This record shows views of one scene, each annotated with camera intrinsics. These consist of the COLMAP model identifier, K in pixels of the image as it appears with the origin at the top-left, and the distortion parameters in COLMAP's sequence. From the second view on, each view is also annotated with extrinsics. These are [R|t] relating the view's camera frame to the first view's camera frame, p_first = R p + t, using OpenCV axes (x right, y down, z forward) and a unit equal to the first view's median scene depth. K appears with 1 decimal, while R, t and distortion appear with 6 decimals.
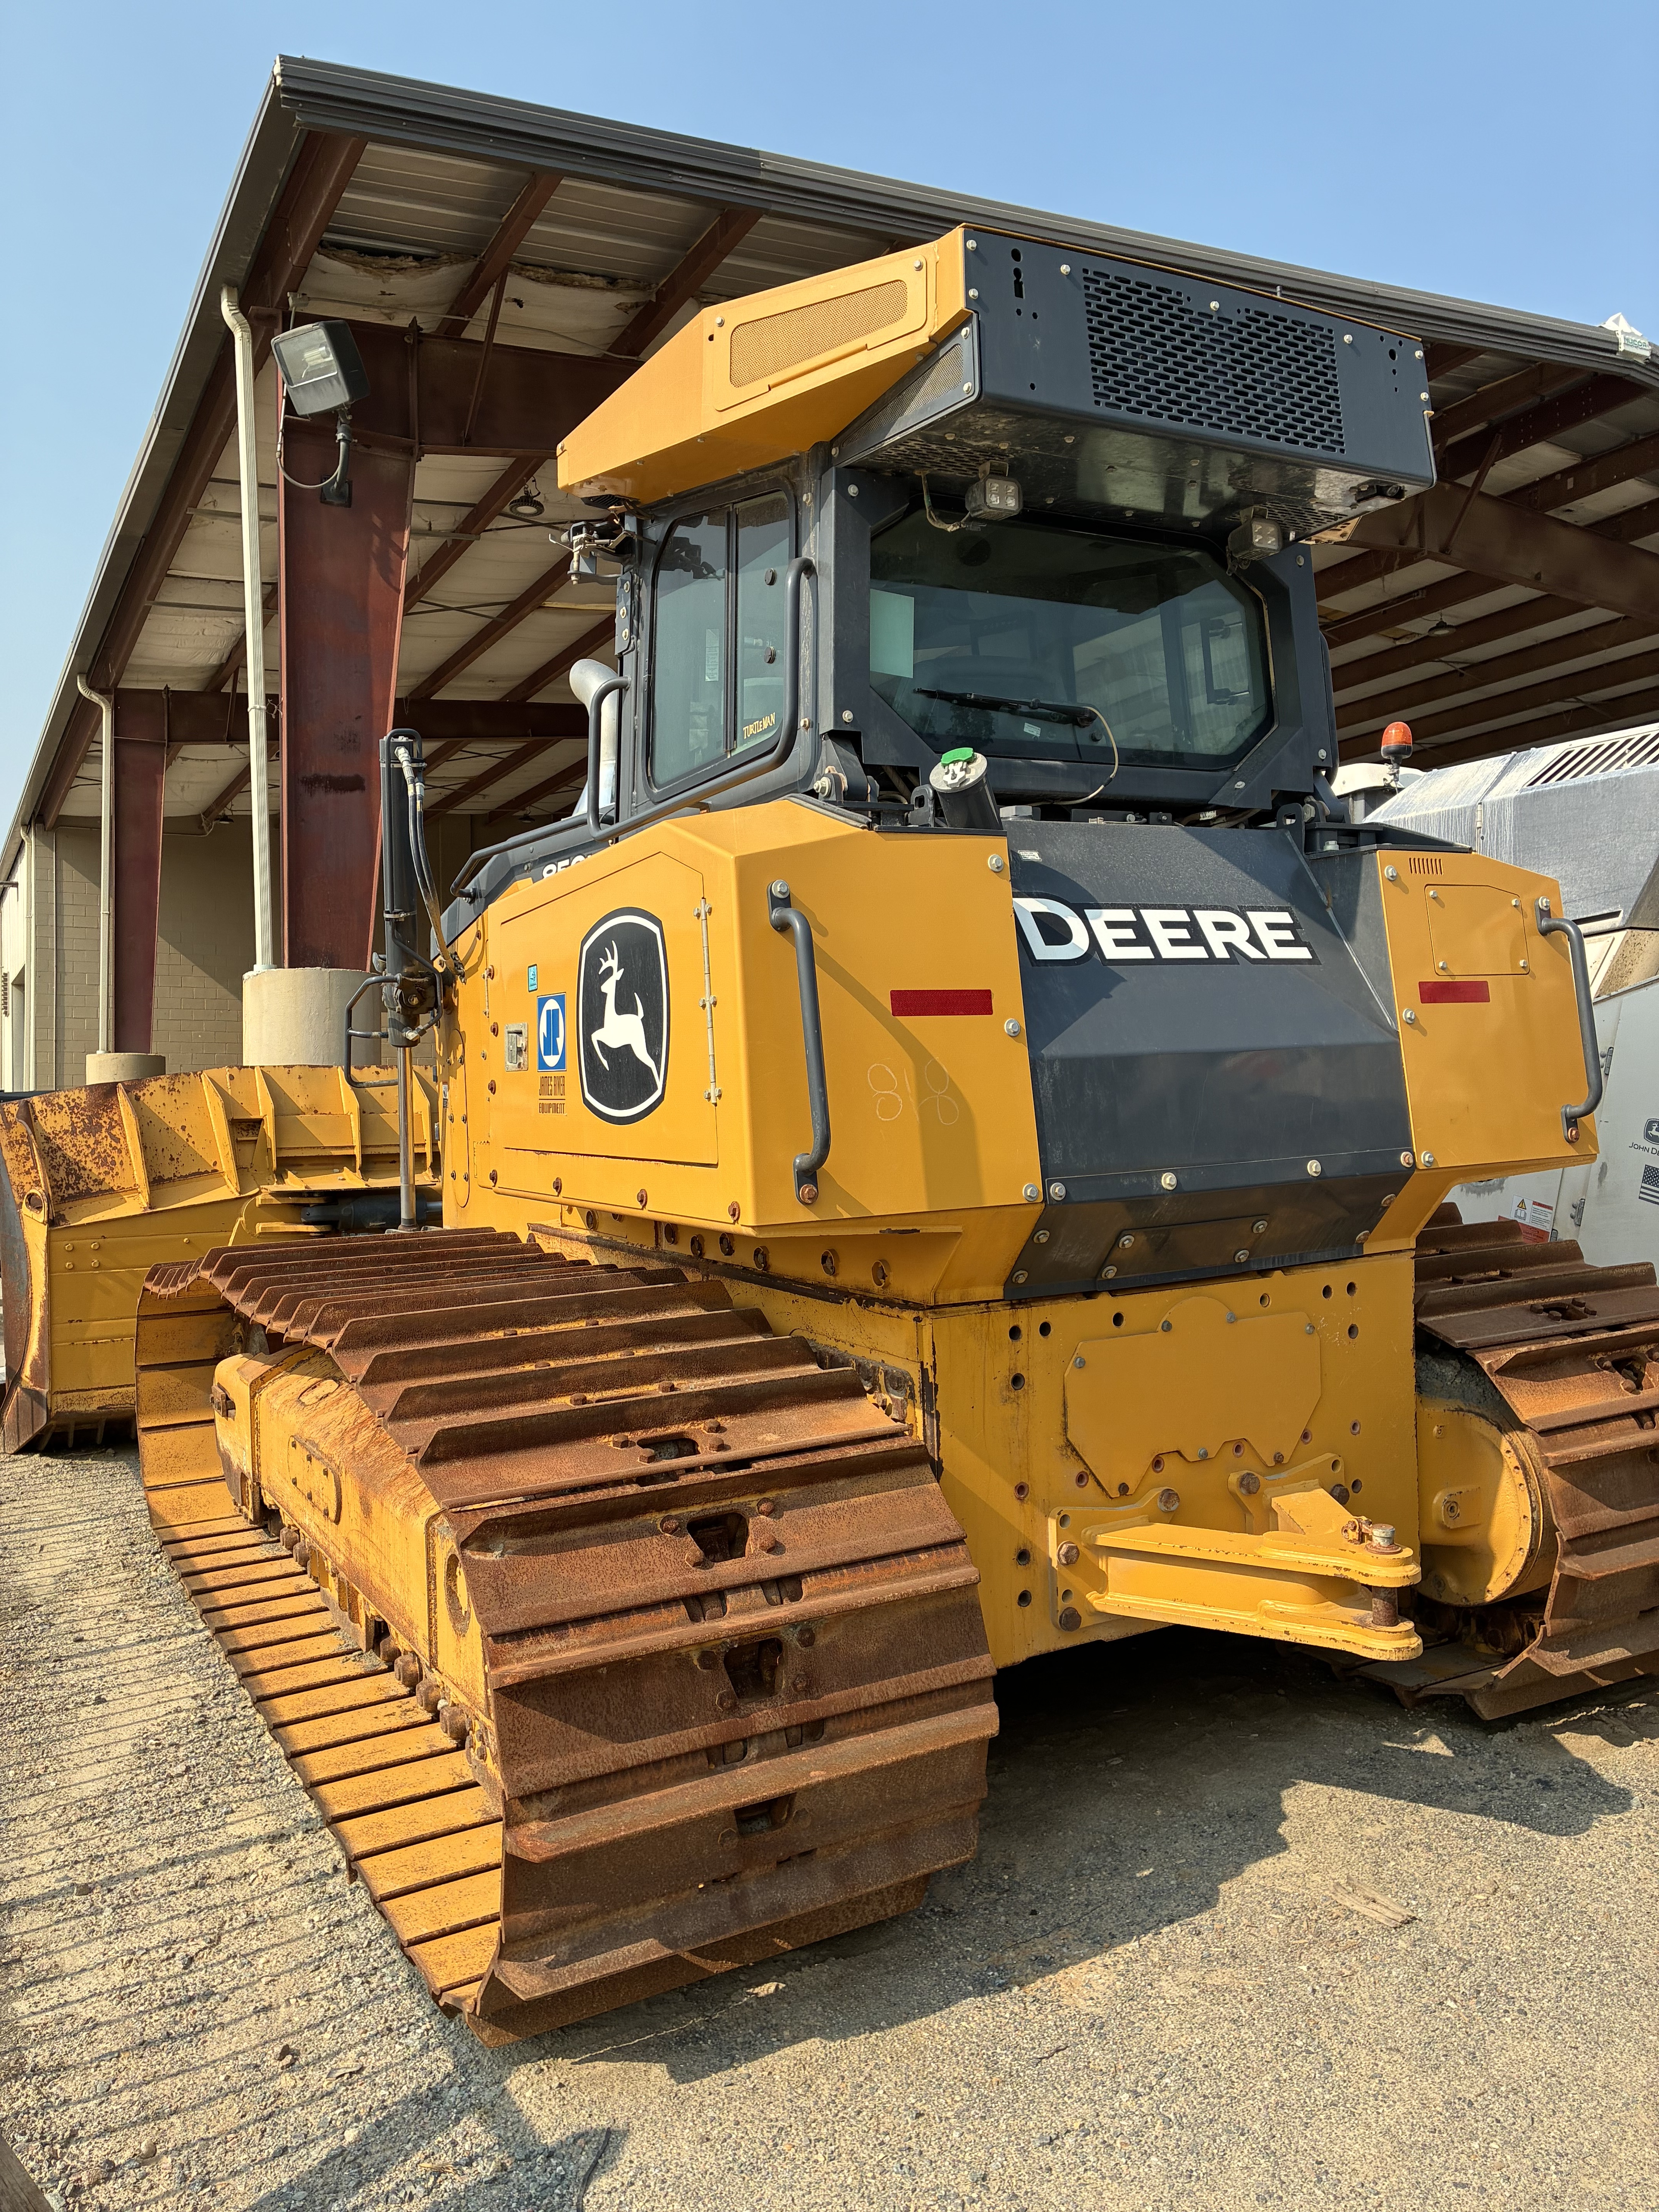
lens RADIAL K [[1685.2, 0, 828.4], [0, 1685.2, 1101.9], [0, 0, 1]] dist [0.028640, -0.017807]
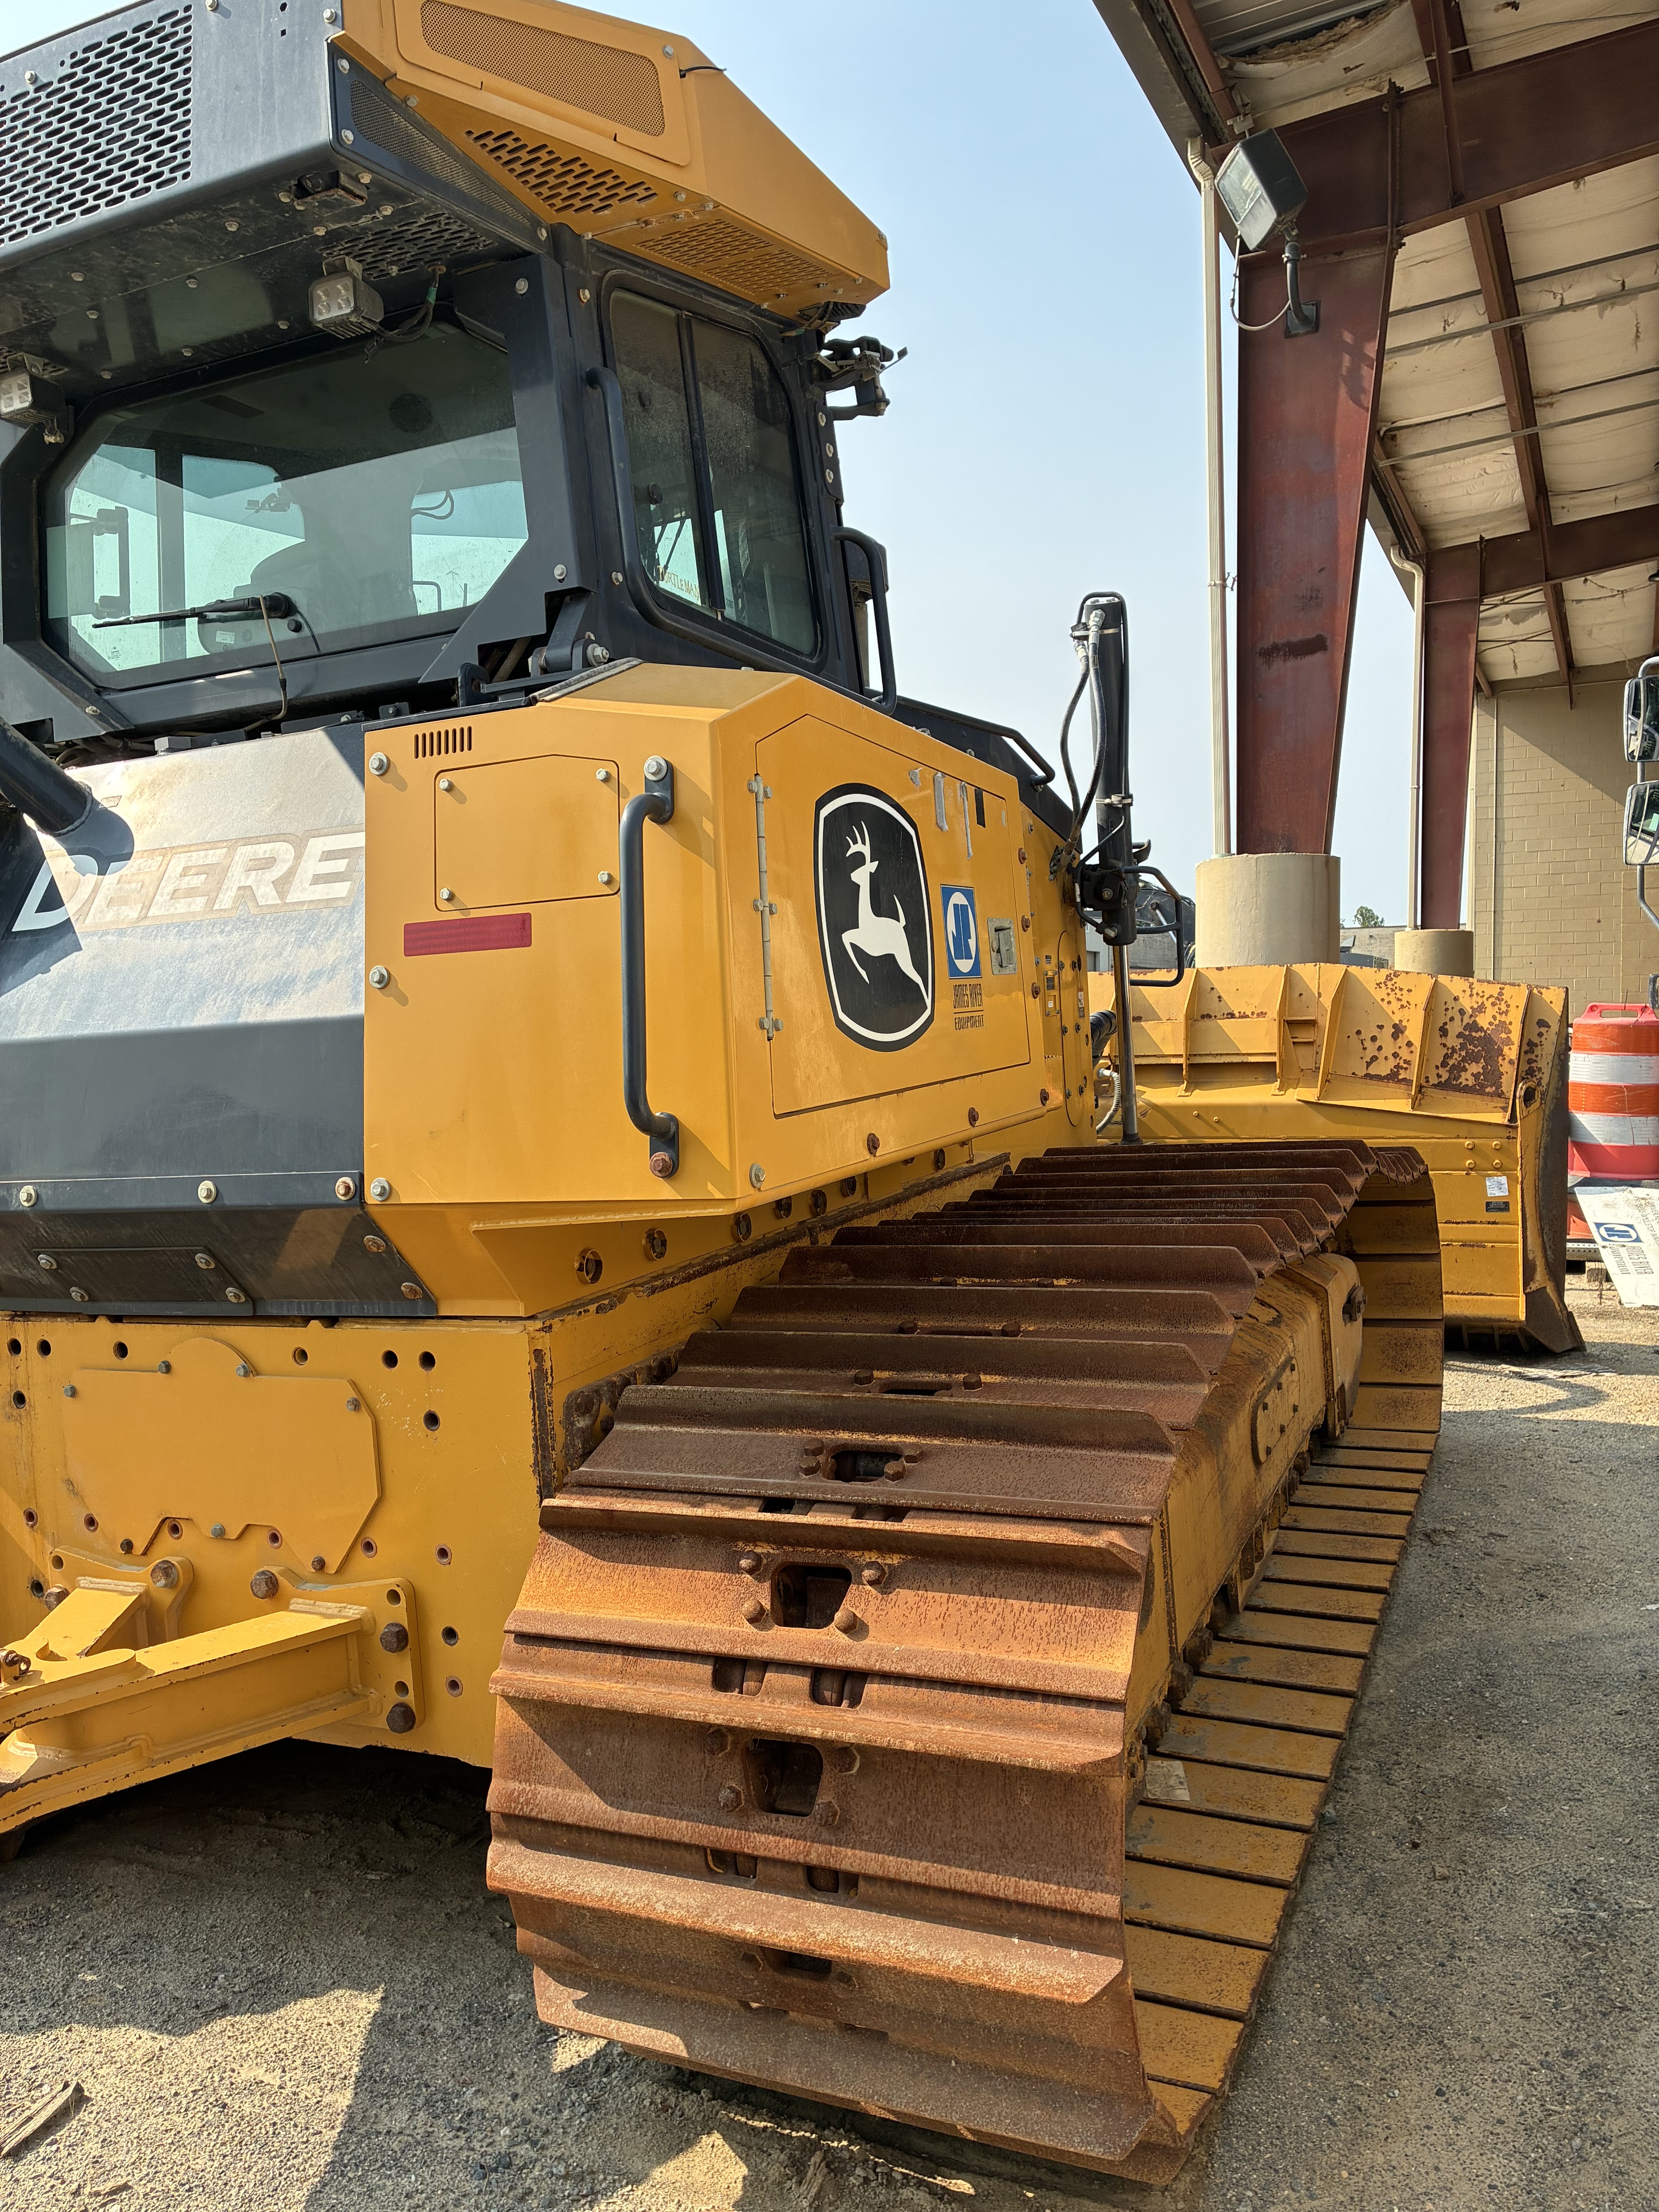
lens RADIAL K [[1685.2, 0, 829.0], [0, 1685.2, 1109.9], [0, 0, 1]] dist [0.028640, -0.017807]
pose [[0.587224, 0.046580, -0.808083, 0.978334], [0.025718, 0.996765, 0.076144, -0.043755], [0.809016, -0.065496, 0.584126, 0.732876]]
